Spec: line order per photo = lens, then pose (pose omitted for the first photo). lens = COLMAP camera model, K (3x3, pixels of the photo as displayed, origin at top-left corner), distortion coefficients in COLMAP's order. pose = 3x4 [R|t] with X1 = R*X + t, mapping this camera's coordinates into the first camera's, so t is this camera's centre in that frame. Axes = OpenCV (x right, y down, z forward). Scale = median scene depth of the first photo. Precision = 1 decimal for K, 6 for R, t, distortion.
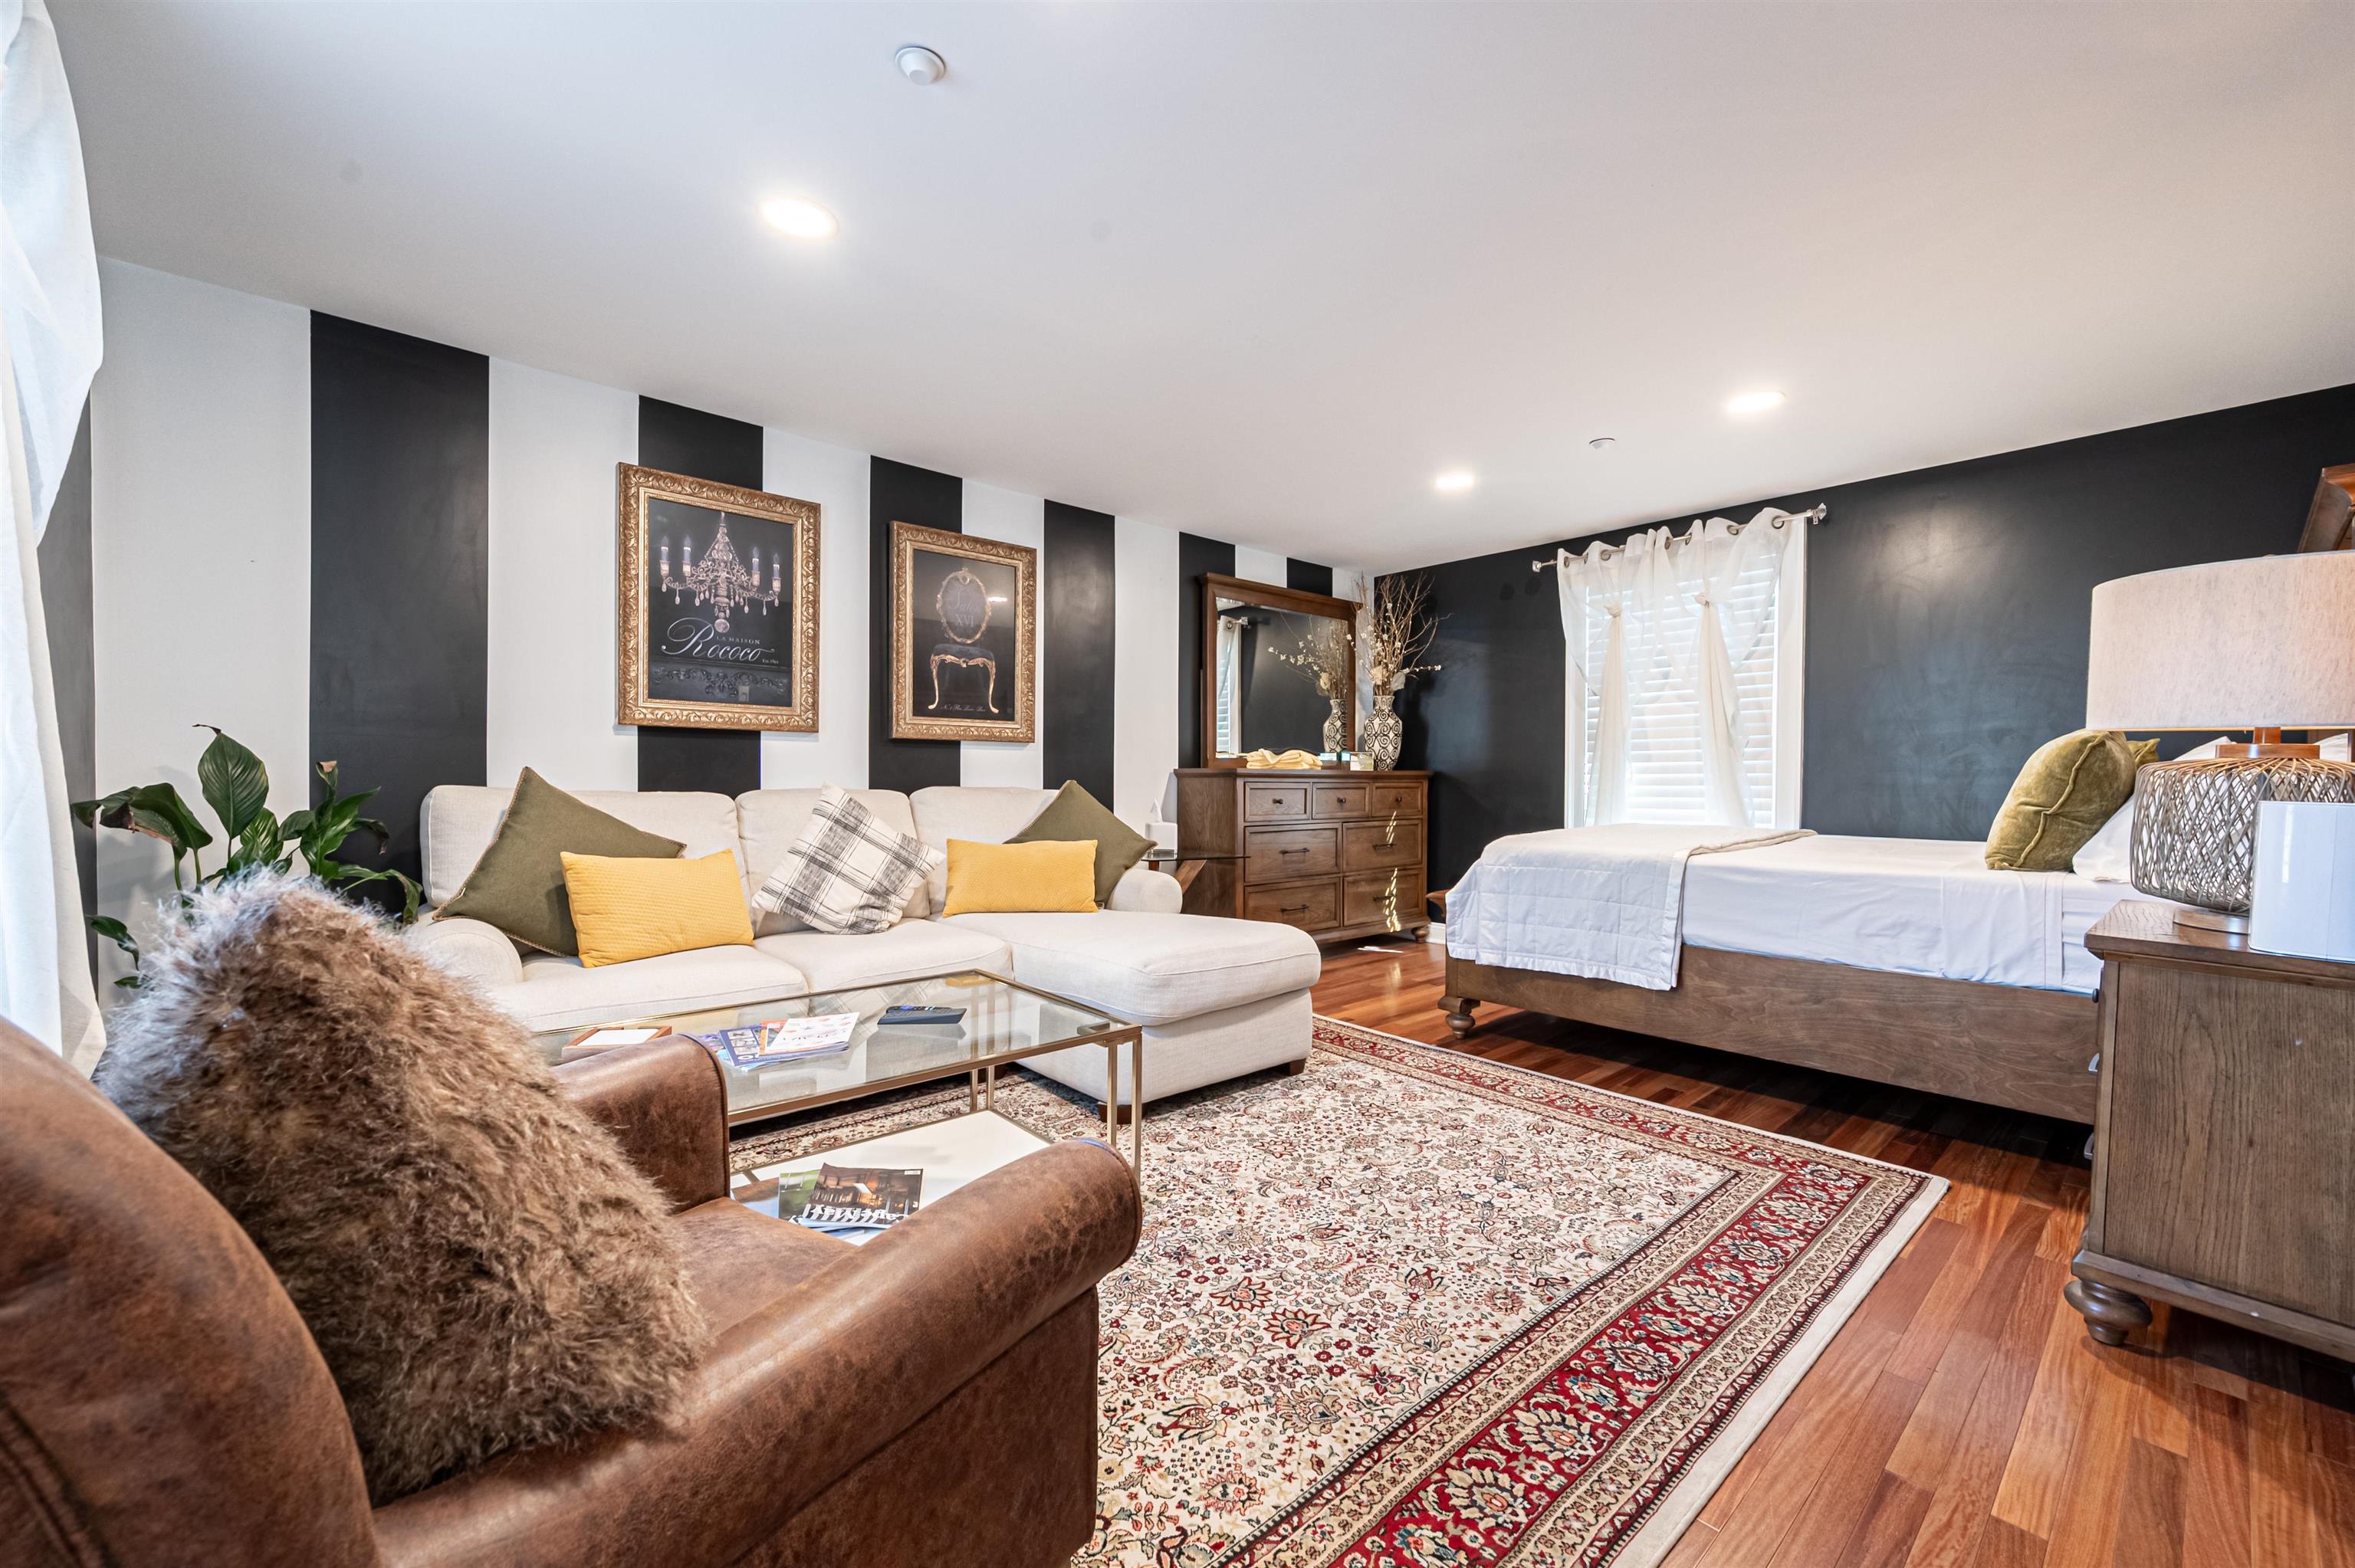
lens RADIAL K [[936.5, 0, 1181.7], [0, 936.5, 786.8], [0, 0, 1]] dist [0.000288, -0.000241]
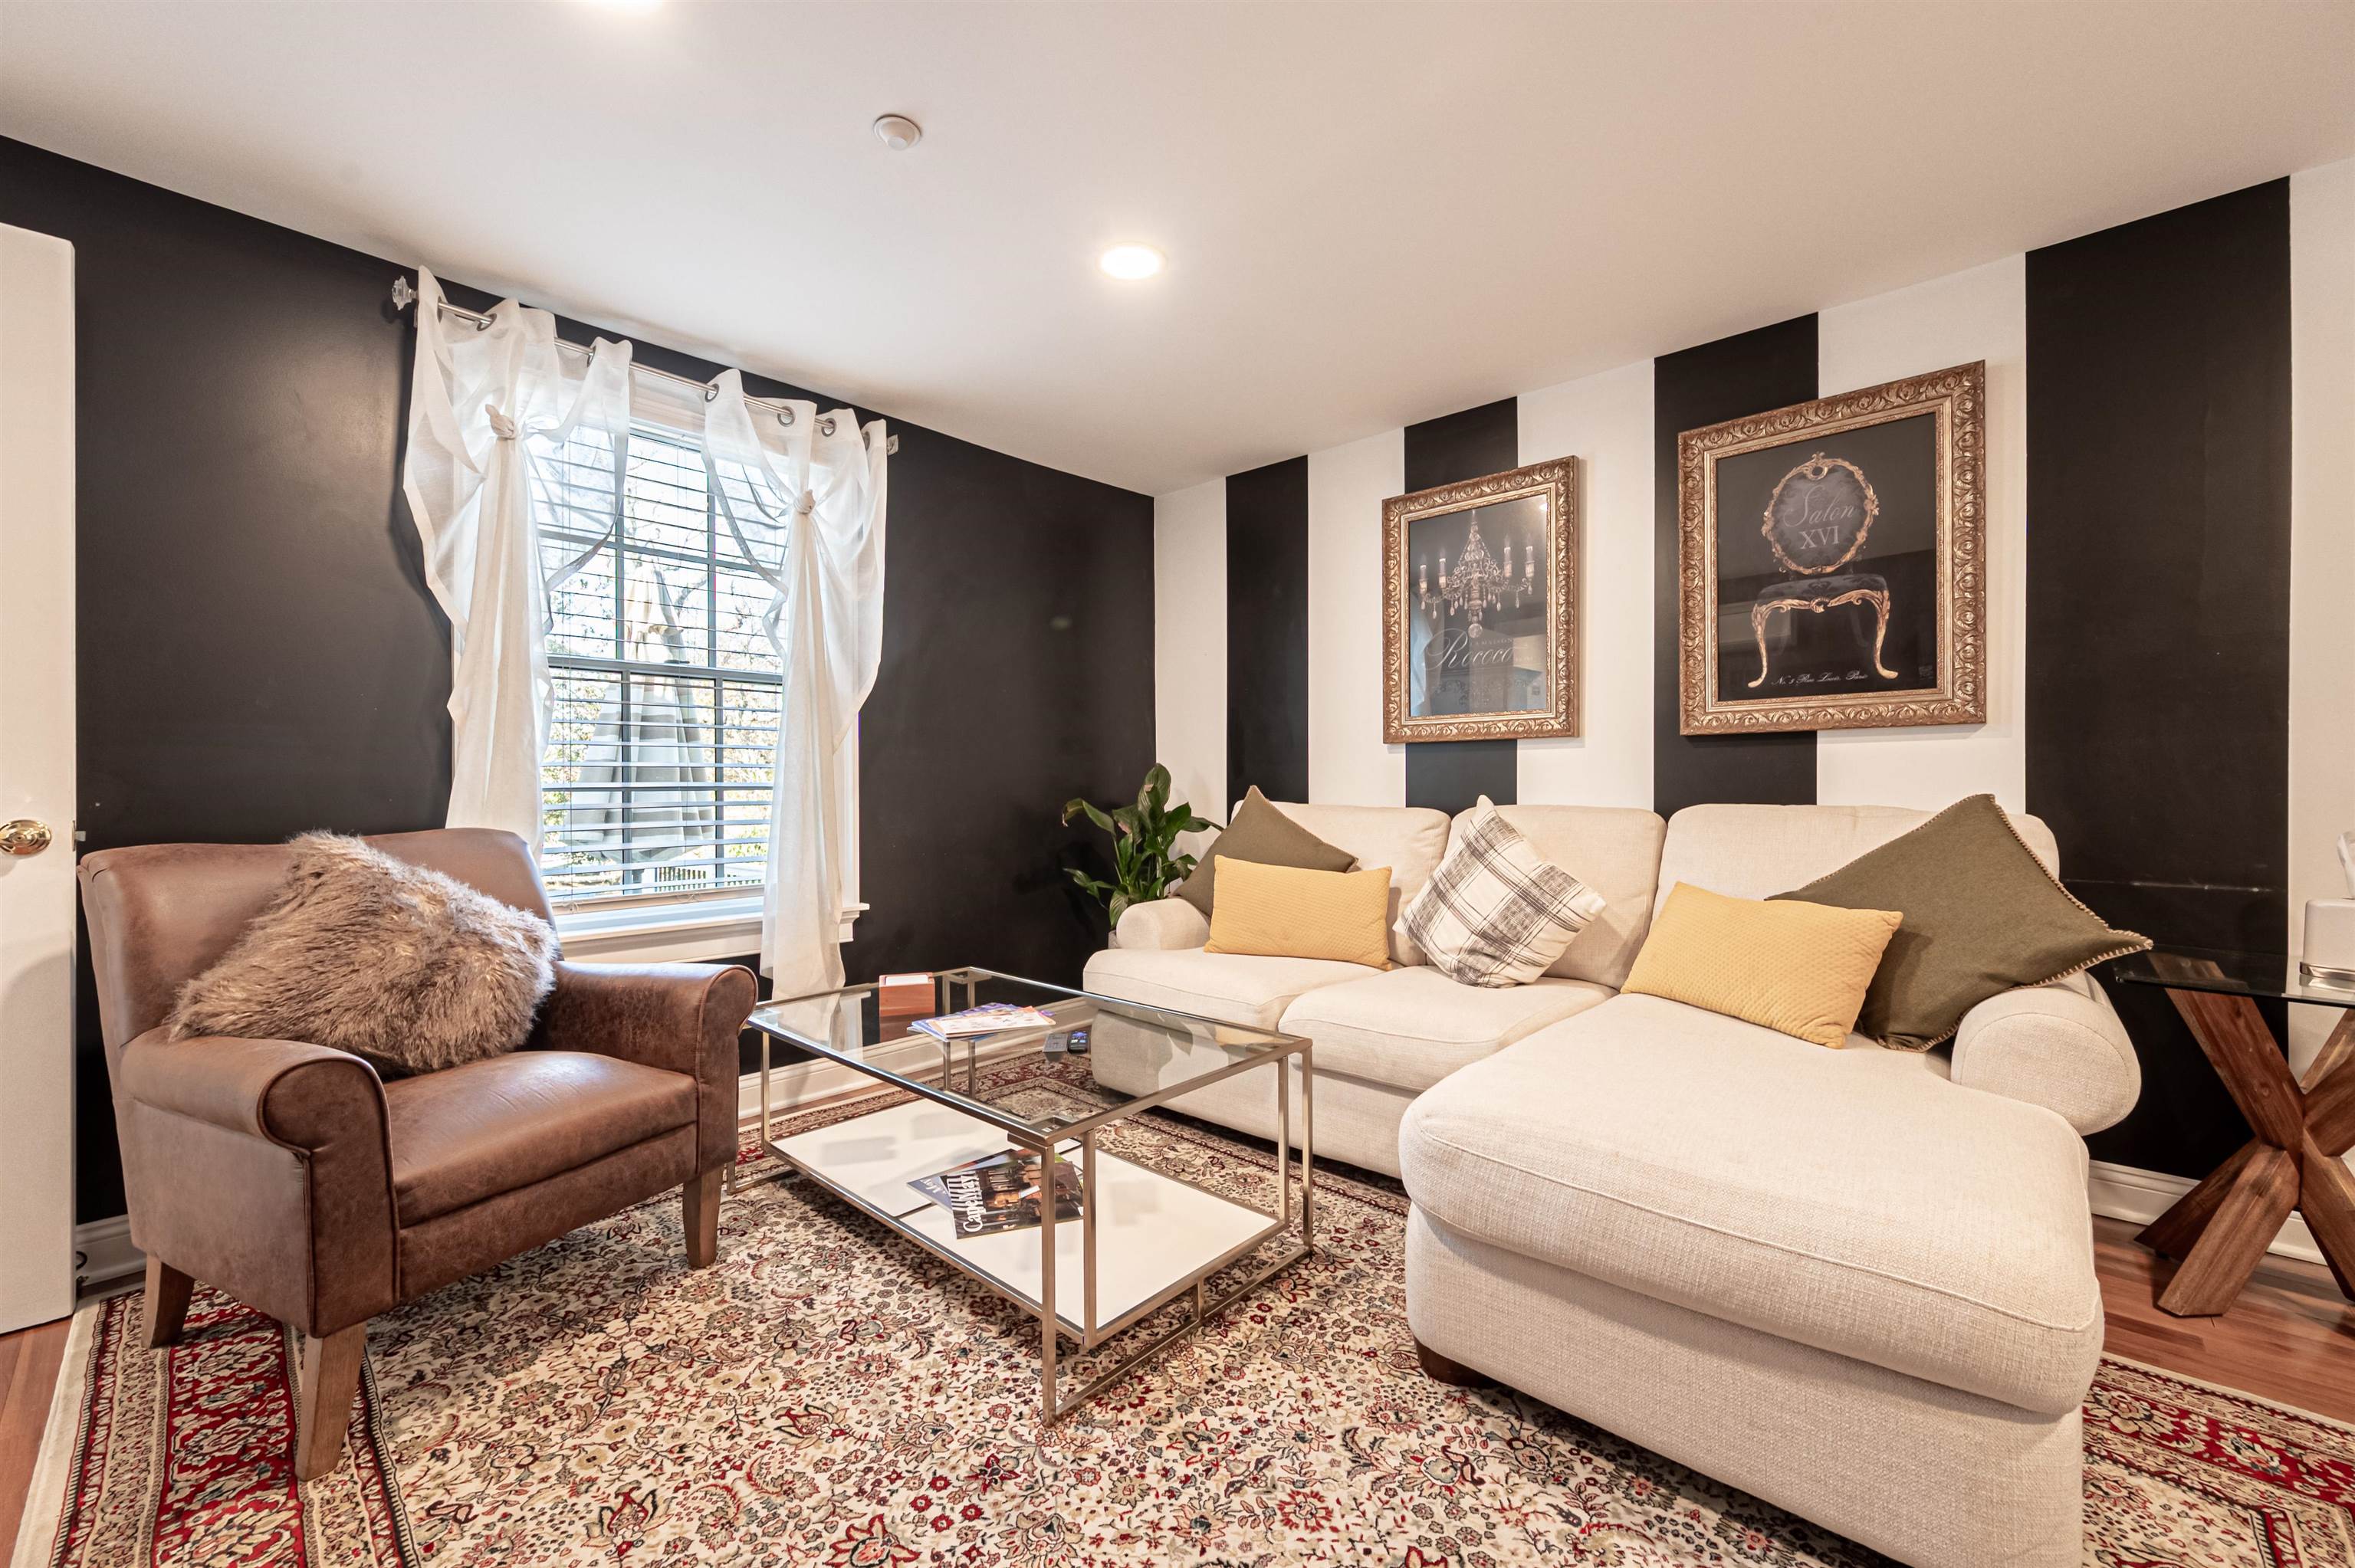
lens RADIAL K [[936.5, 0, 1181.7], [0, 936.5, 786.8], [0, 0, 1]] dist [0.000288, -0.000241]
pose [[0.097740, -0.007835, -0.995181, 0.415881], [-0.002265, 0.999965, -0.008095, -0.007010], [0.995209, 0.003045, 0.097719, 0.621870]]
